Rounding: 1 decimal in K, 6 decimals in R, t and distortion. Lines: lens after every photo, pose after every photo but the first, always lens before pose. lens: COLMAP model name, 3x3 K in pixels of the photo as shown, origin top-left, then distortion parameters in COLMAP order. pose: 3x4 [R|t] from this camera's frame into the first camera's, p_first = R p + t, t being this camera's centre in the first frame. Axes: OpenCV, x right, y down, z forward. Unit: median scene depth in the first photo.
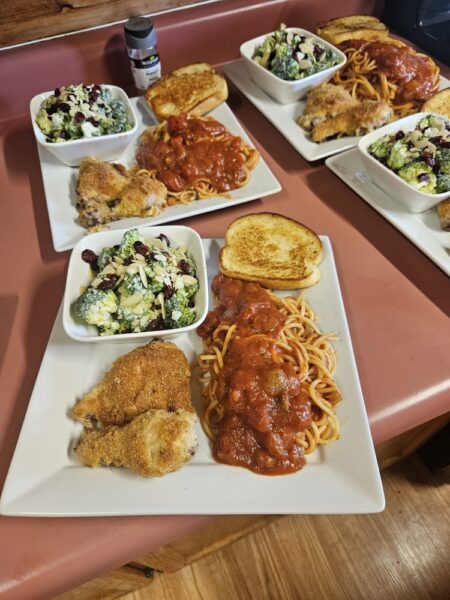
lens RADIAL K [[396.1, 0, 224.7], [0, 396.1, 302.4], [0, 0, 1]] dist [0.007263, -0.003498]
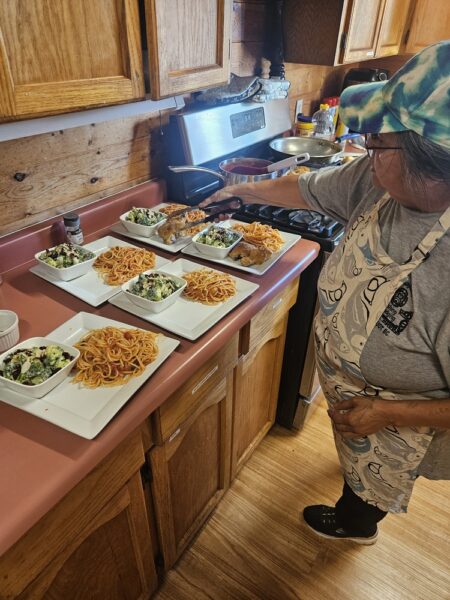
lens RADIAL K [[396.1, 0, 222.7], [0, 396.1, 300.1], [0, 0, 1]] dist [0.007263, -0.003498]
pose [[0.821183, -0.260893, 0.507536, -0.745416], [0.421426, 0.876927, -0.231084, 0.506273], [-0.384783, 0.403651, 0.830065, -0.864370]]
